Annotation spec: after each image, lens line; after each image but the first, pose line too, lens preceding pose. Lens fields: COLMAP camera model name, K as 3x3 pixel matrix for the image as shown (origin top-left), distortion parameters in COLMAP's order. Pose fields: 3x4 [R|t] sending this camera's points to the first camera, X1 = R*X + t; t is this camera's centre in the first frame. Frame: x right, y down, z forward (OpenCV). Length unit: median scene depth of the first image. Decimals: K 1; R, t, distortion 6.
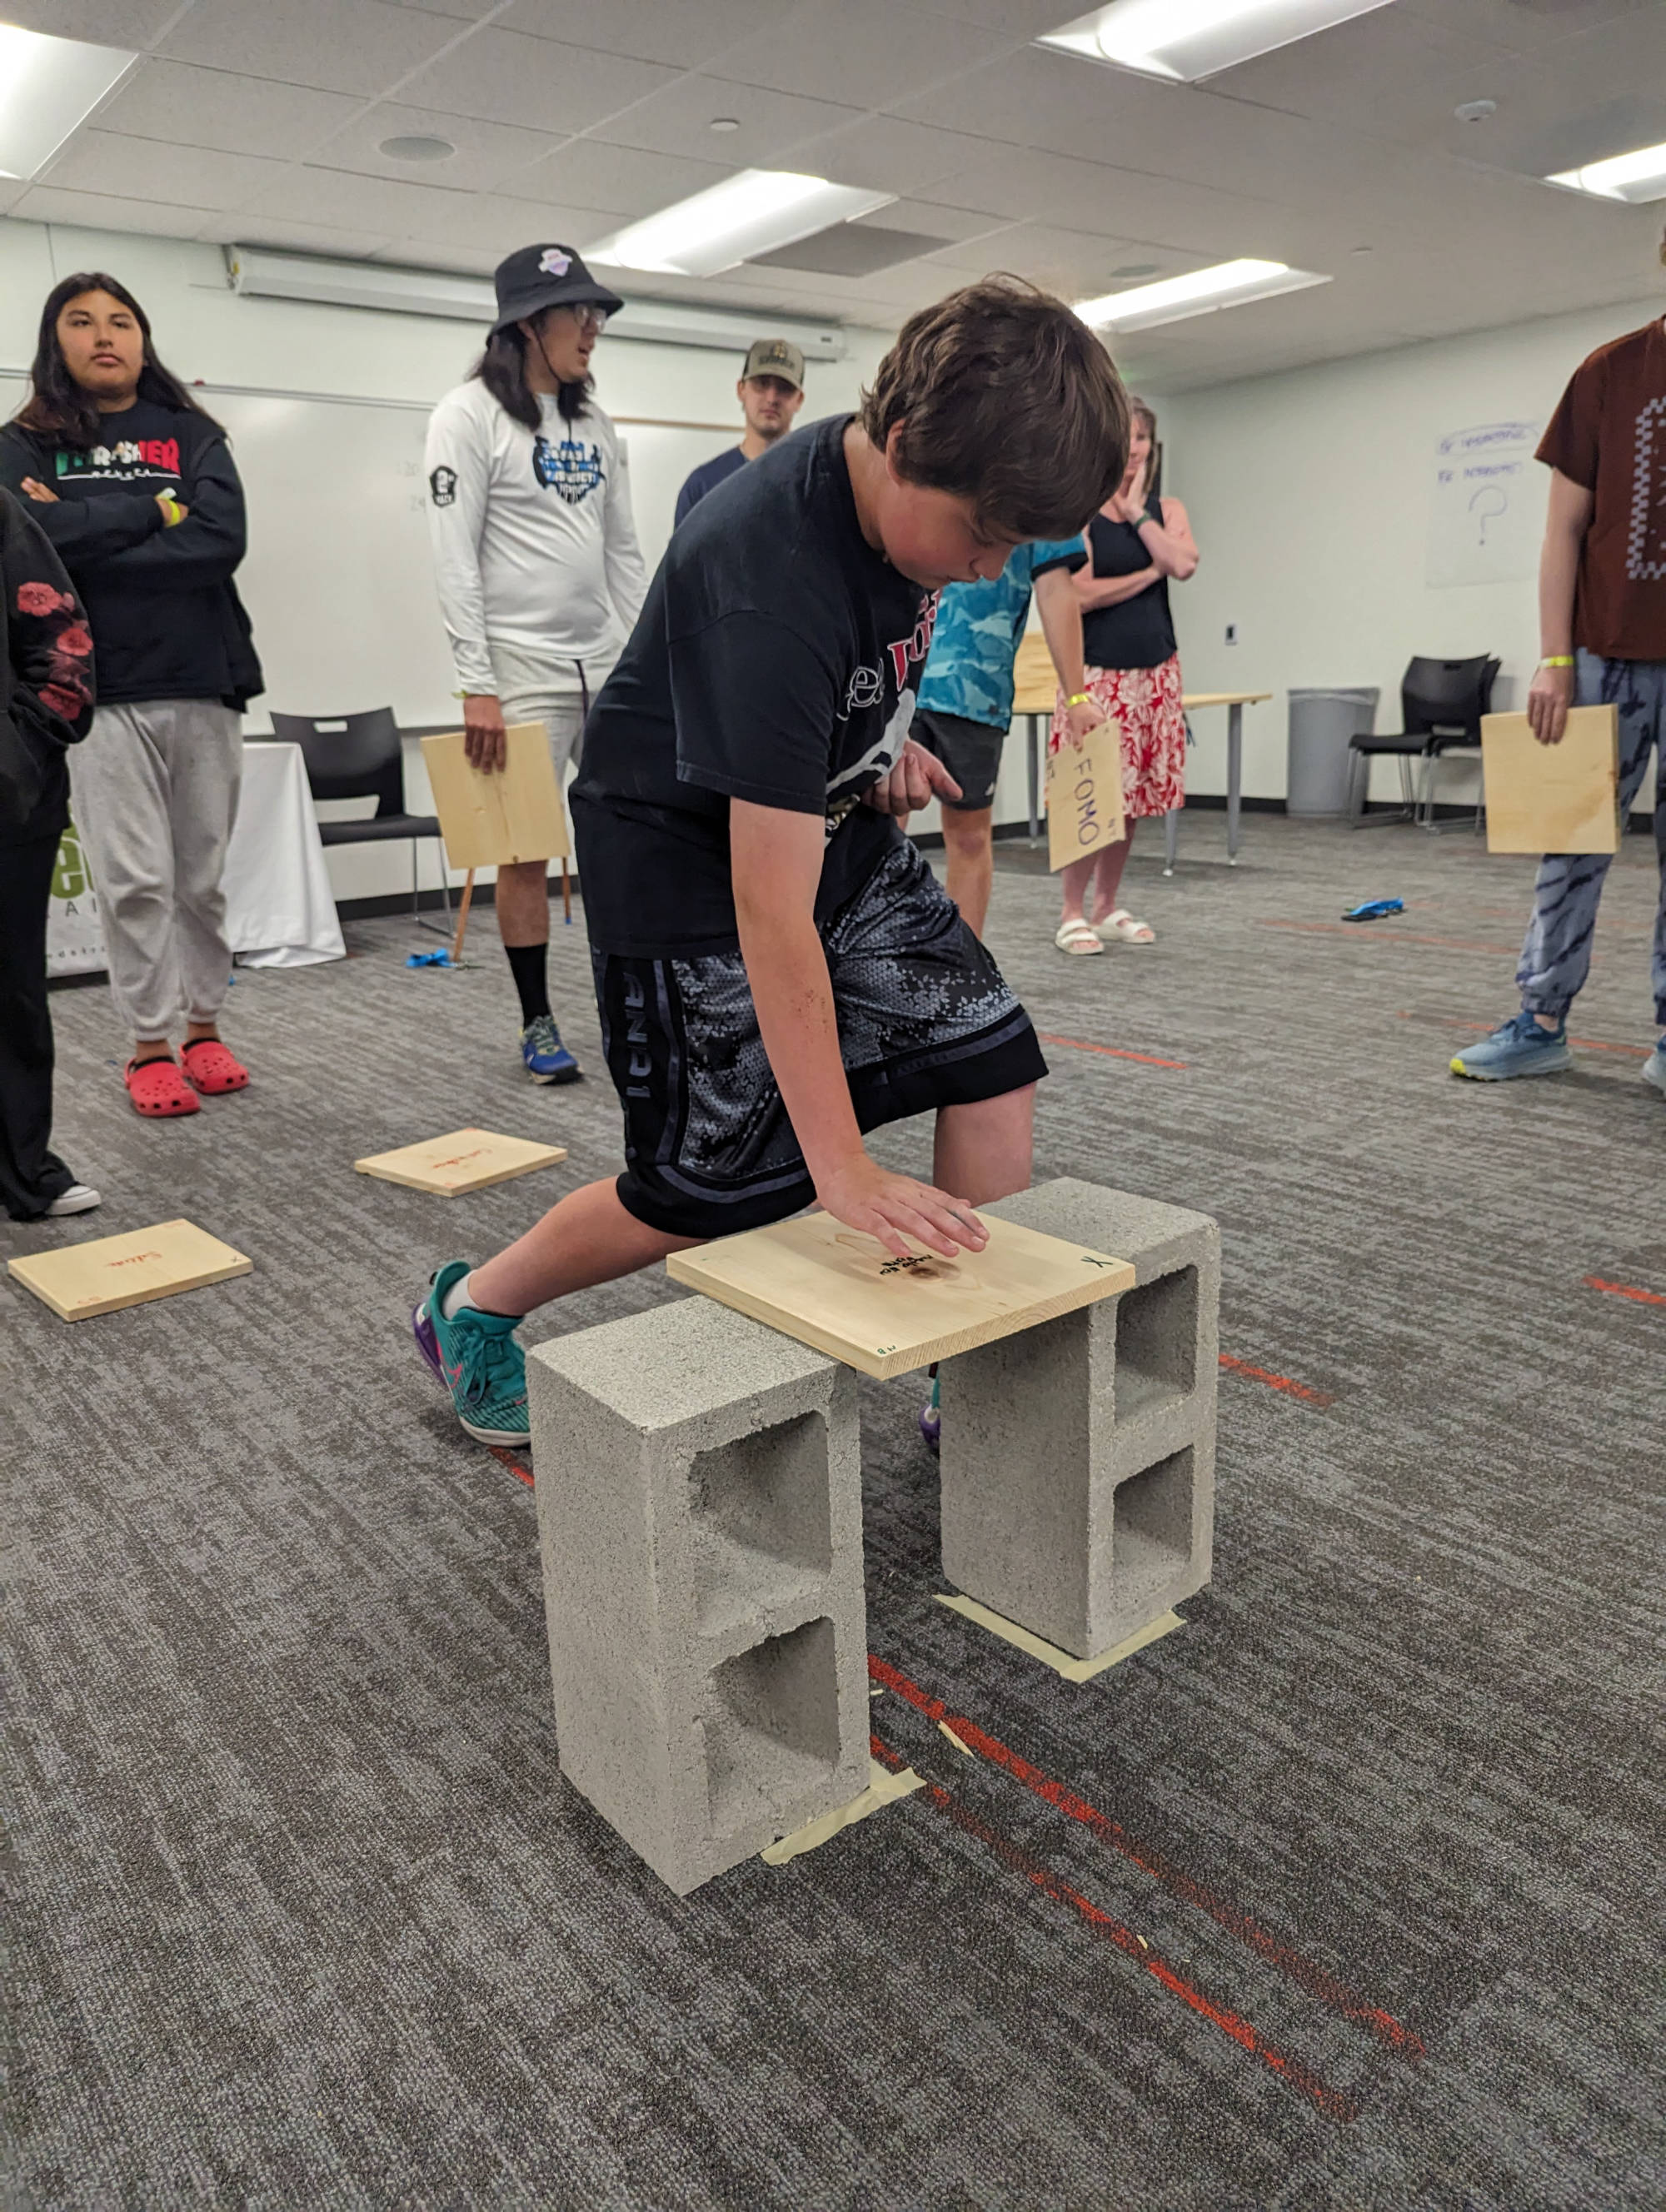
lens RADIAL K [[1559.4, 0, 814.1], [0, 1559.4, 1076.7], [0, 0, 1]] dist [0.053298, -0.048972]
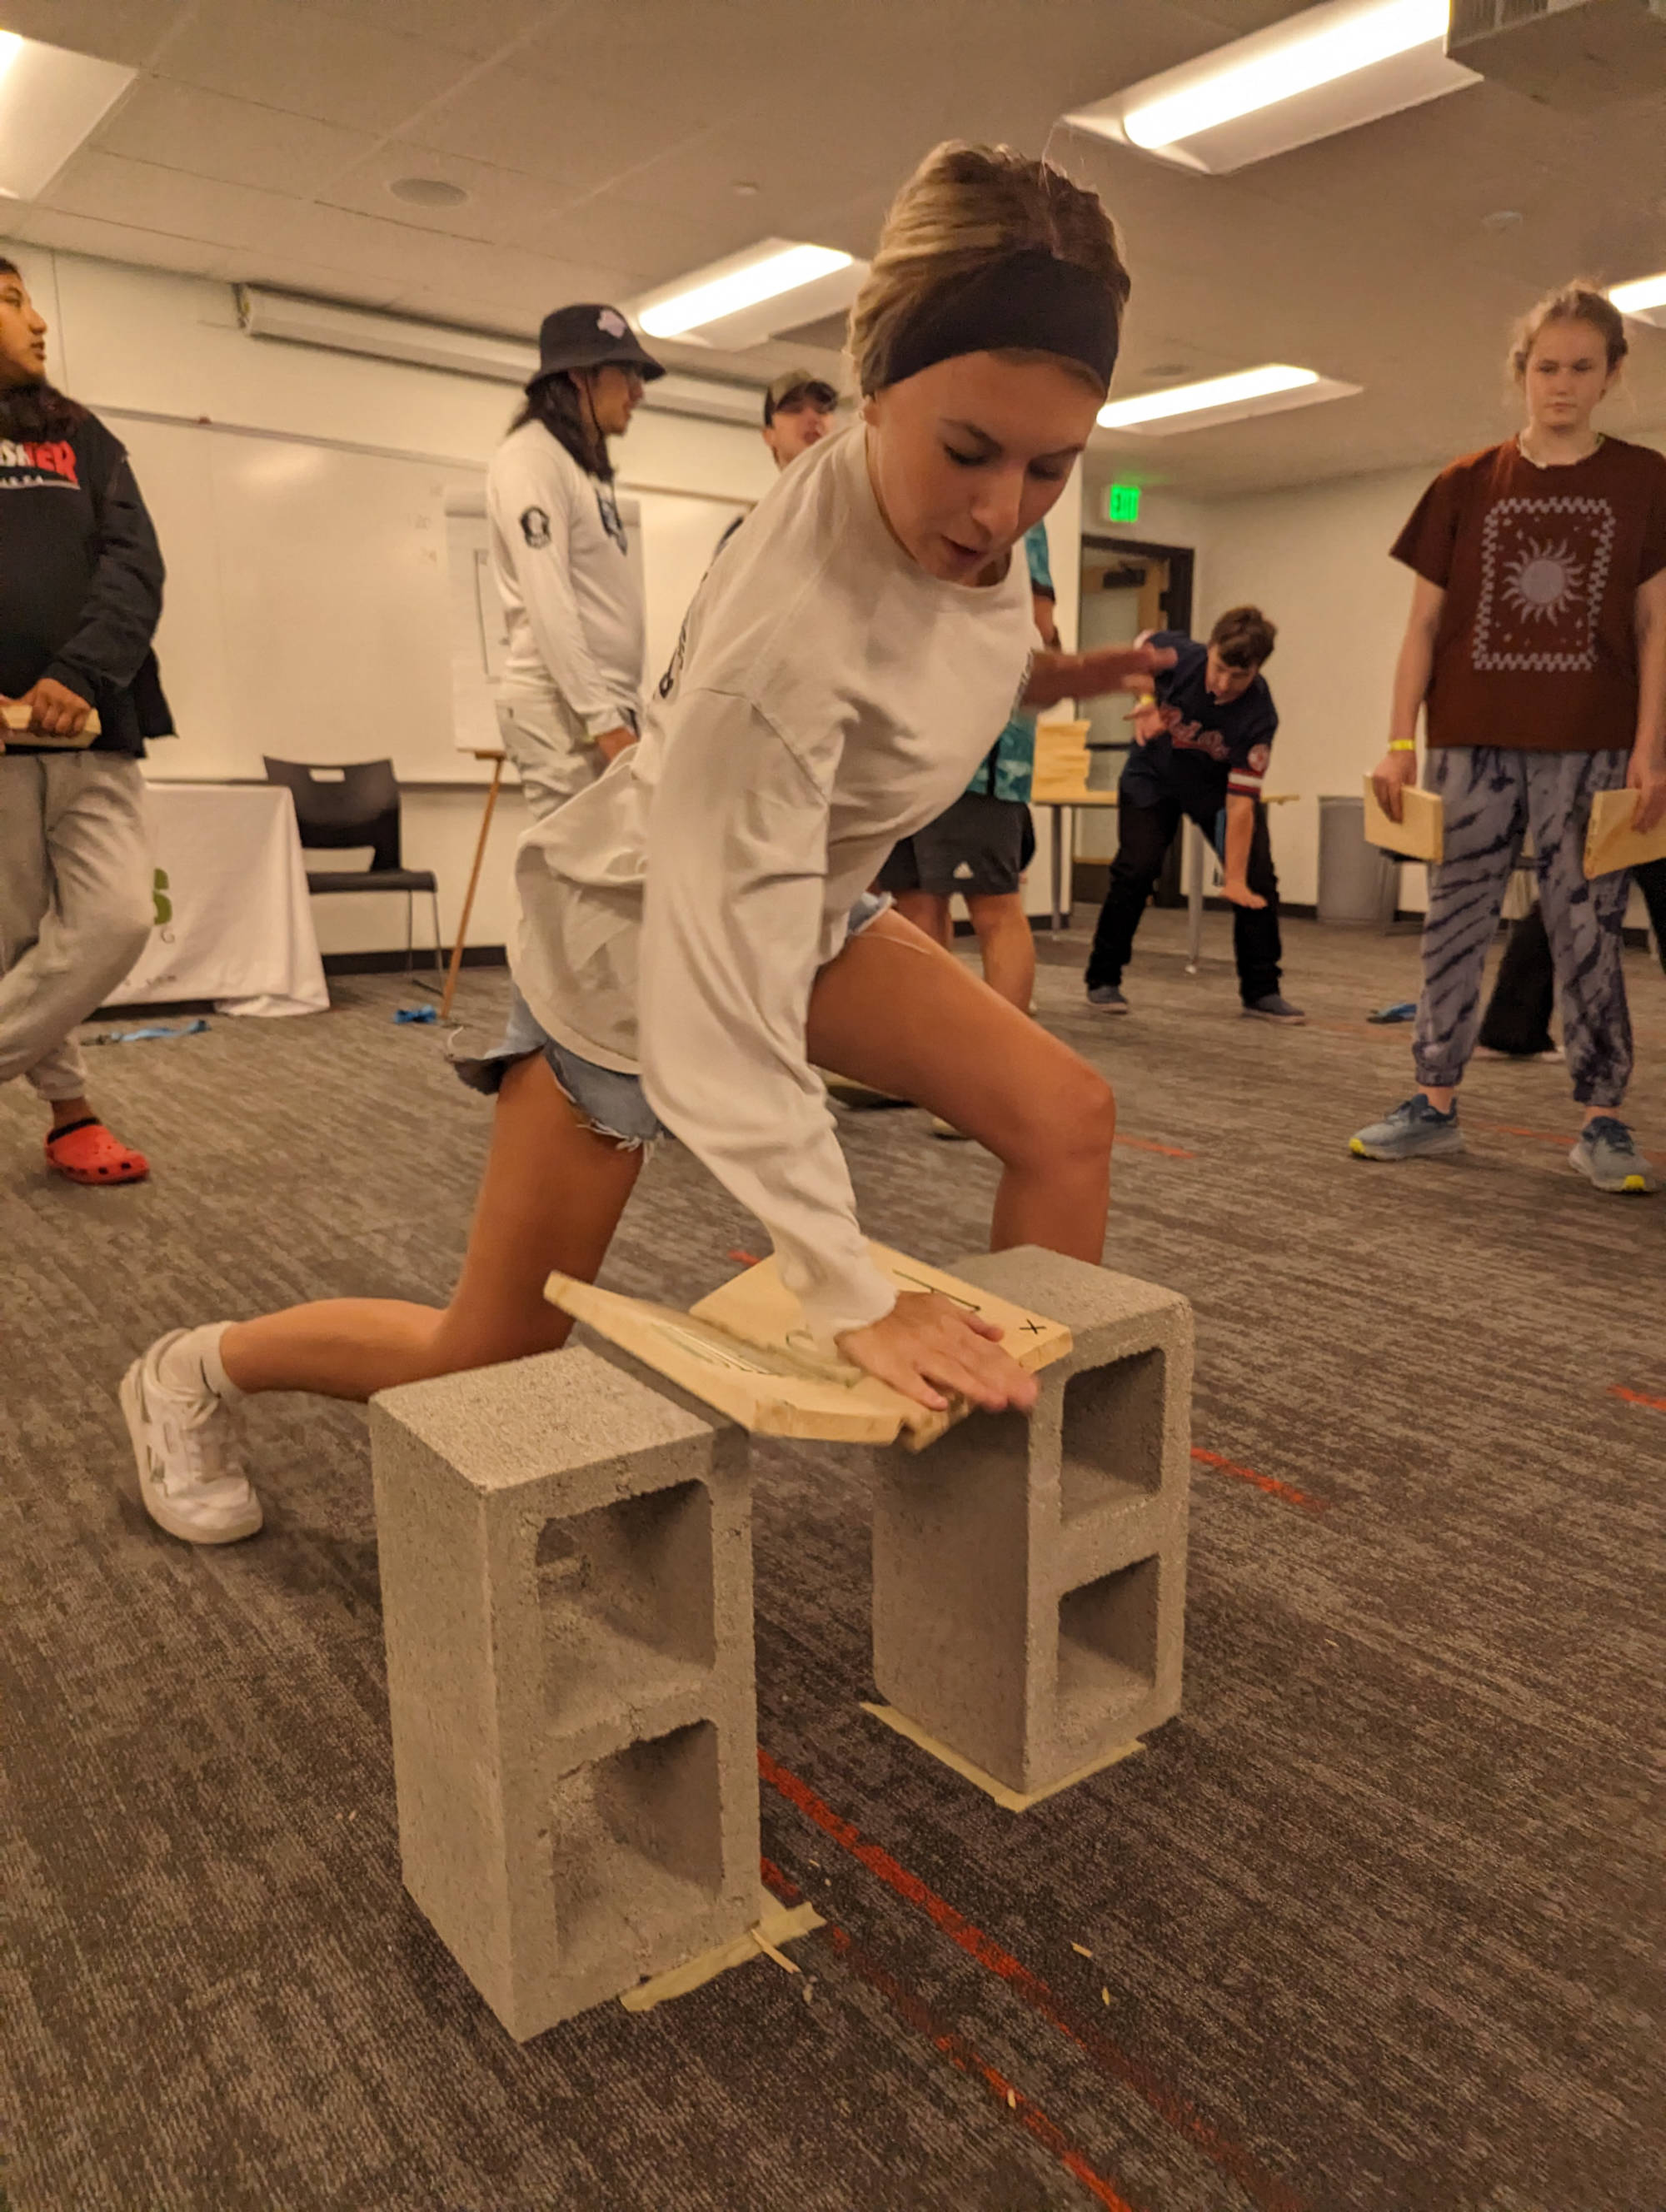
lens RADIAL K [[1573.7, 0, 822.5], [0, 1573.7, 1165.4], [0, 0, 1]] dist [0.027847, -0.039286]
pose [[0.998983, 0.044742, -0.005569, 0.040557], [-0.044781, 0.998972, -0.007114, 0.032764], [0.005245, 0.007356, 0.999959, 0.100795]]
